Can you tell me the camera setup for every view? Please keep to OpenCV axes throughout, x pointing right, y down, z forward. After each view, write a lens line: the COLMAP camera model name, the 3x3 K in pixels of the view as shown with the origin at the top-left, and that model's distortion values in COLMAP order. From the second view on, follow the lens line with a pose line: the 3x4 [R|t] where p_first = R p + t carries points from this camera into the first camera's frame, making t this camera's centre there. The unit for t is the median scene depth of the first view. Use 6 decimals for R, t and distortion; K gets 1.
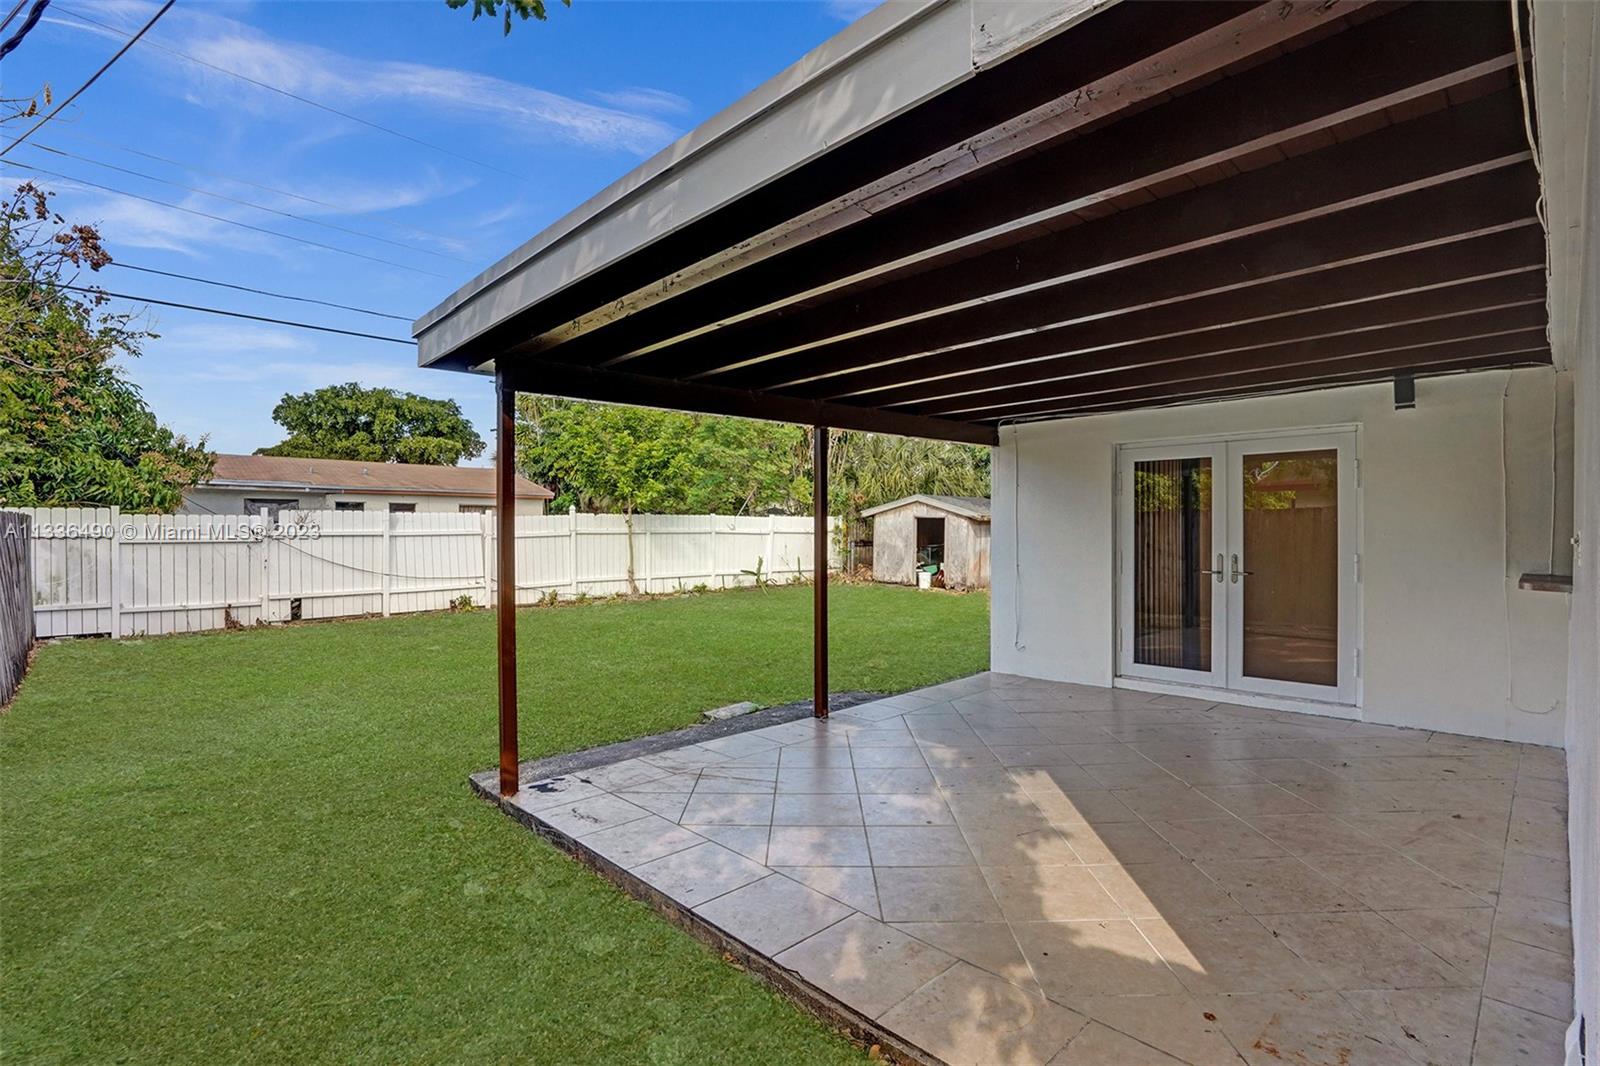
lens RADIAL K [[765.1, 0, 792.4], [0, 765.1, 532.4], [0, 0, 1]] dist [-0.056583, 0.025220]
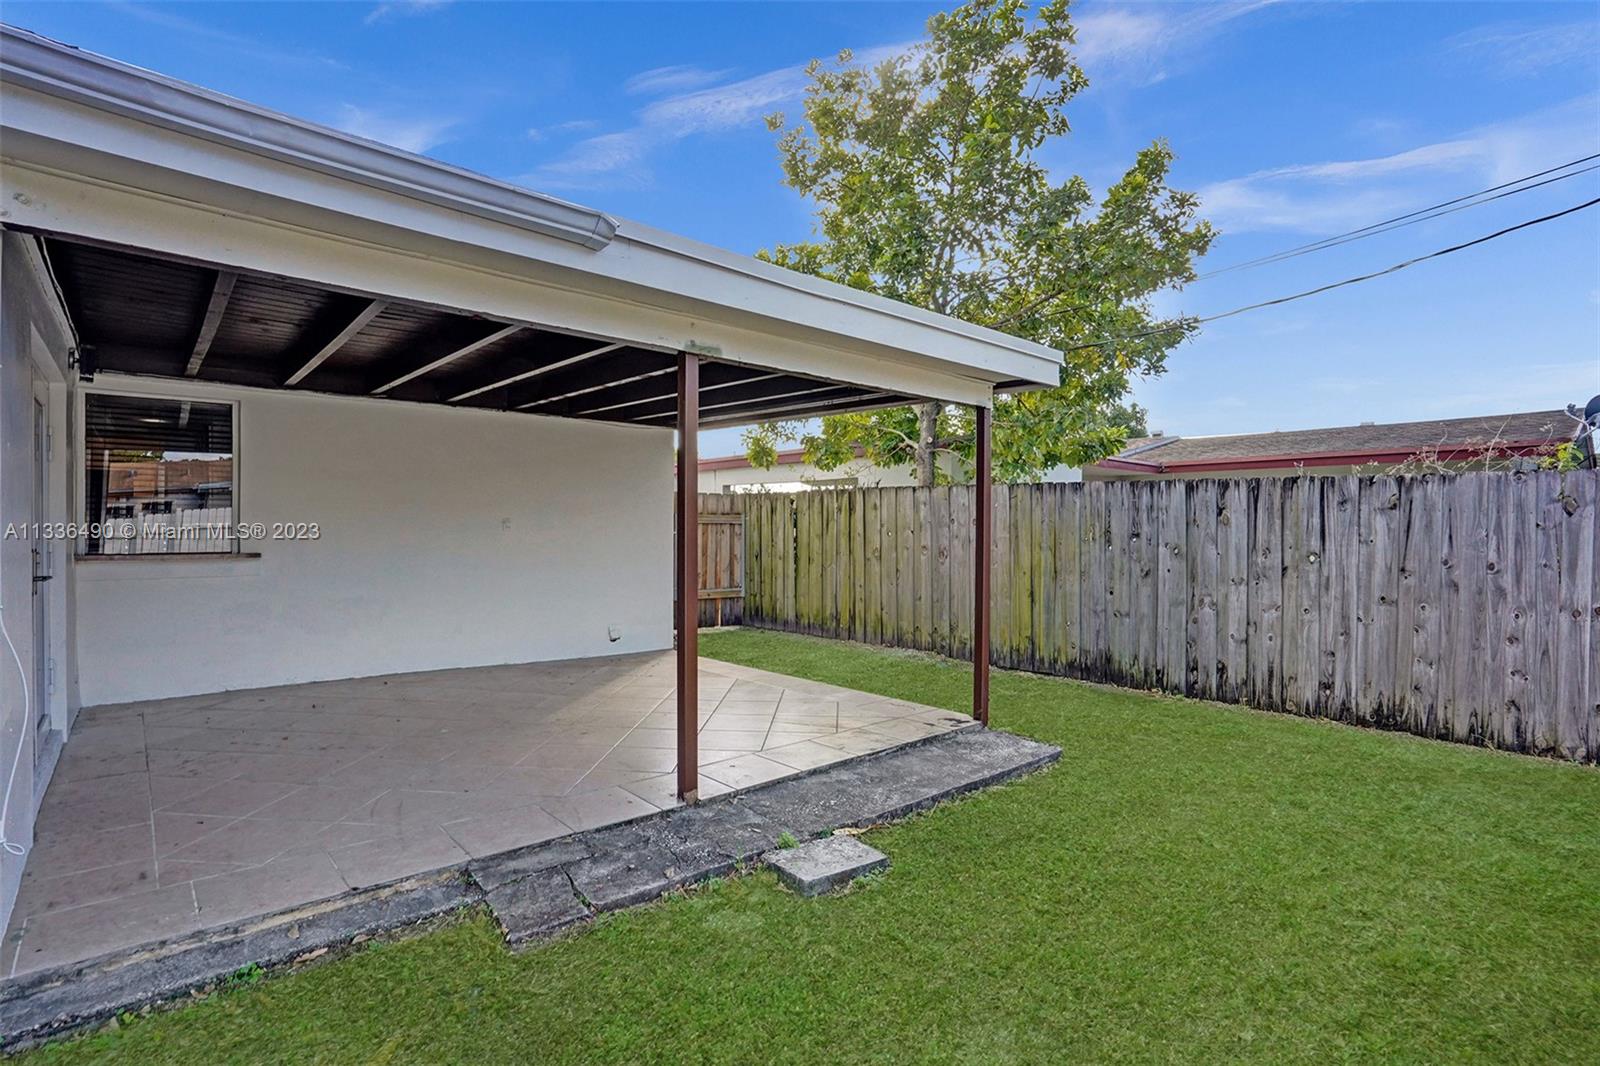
lens RADIAL K [[765.1, 0, 792.4], [0, 765.1, 532.4], [0, 0, 1]] dist [-0.056583, 0.025220]
pose [[-0.998482, -0.004373, 0.054901, -0.087642], [-0.003810, 0.999939, 0.010356, 0.007271], [-0.054943, 0.010131, -0.998438, 1.644071]]
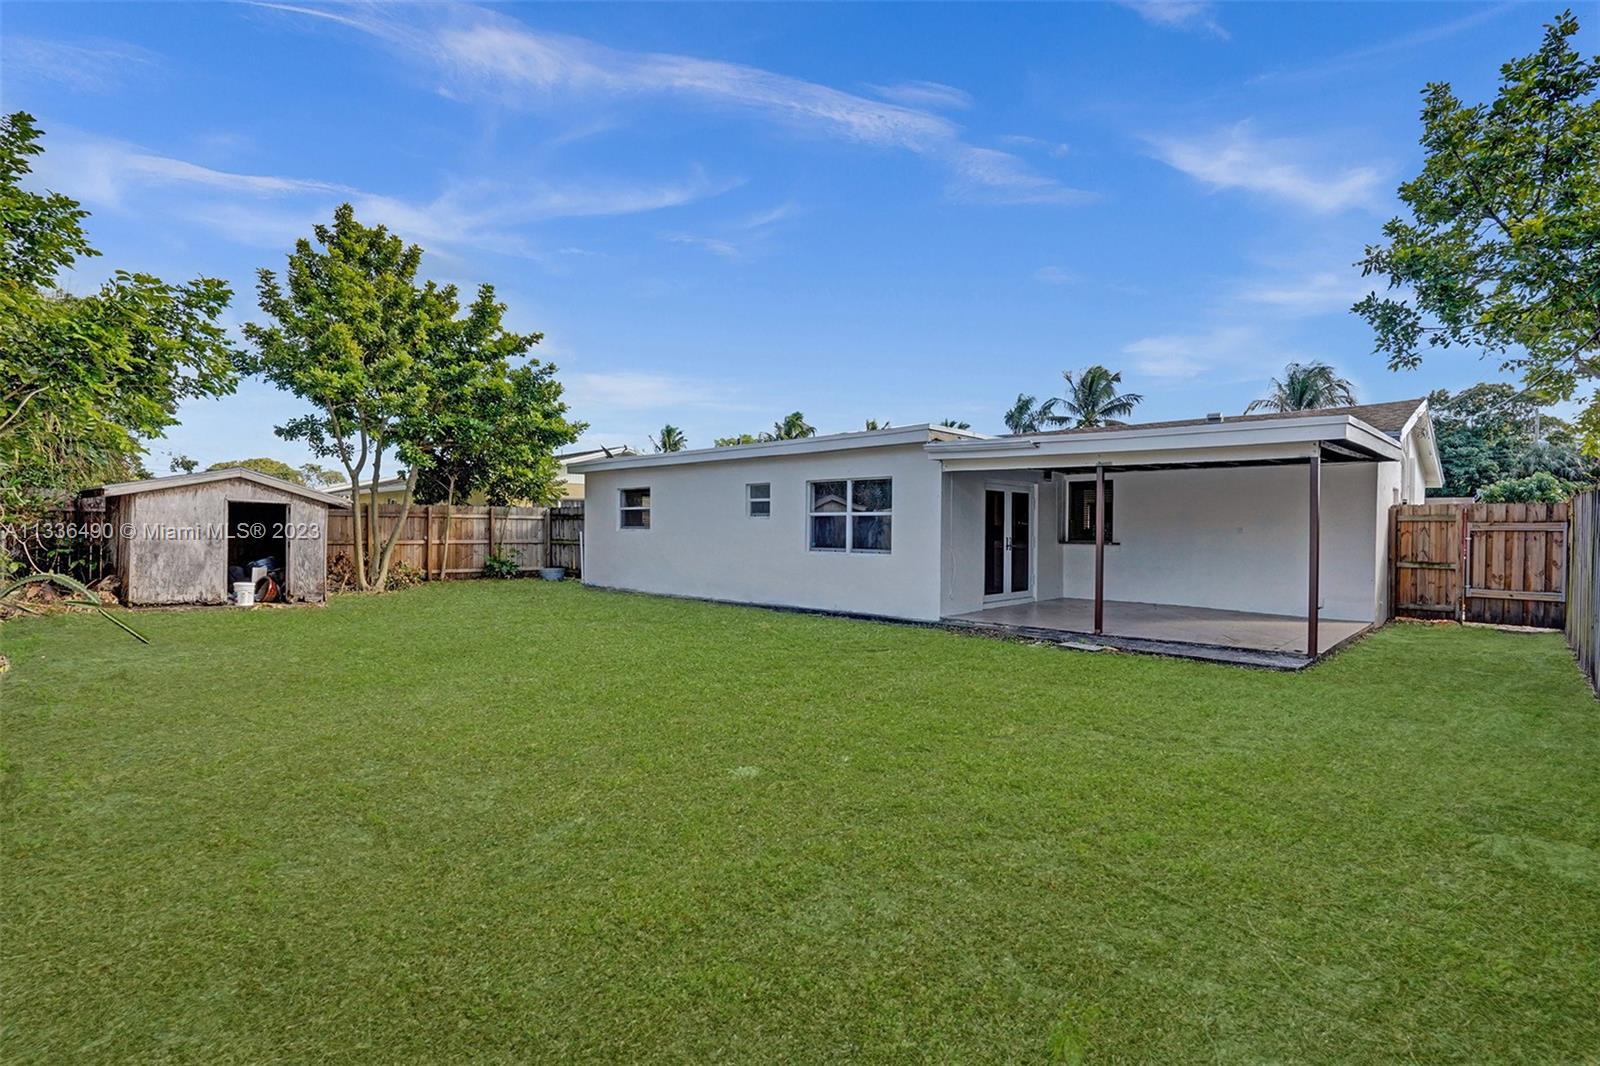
lens RADIAL K [[765.1, 0, 792.4], [0, 765.1, 532.4], [0, 0, 1]] dist [-0.056583, 0.025220]
pose [[-0.026254, -0.004686, 0.999644, -1.688684], [-0.003935, 0.999982, 0.004585, 0.008411], [-0.999648, -0.003813, -0.026272, 1.762687]]
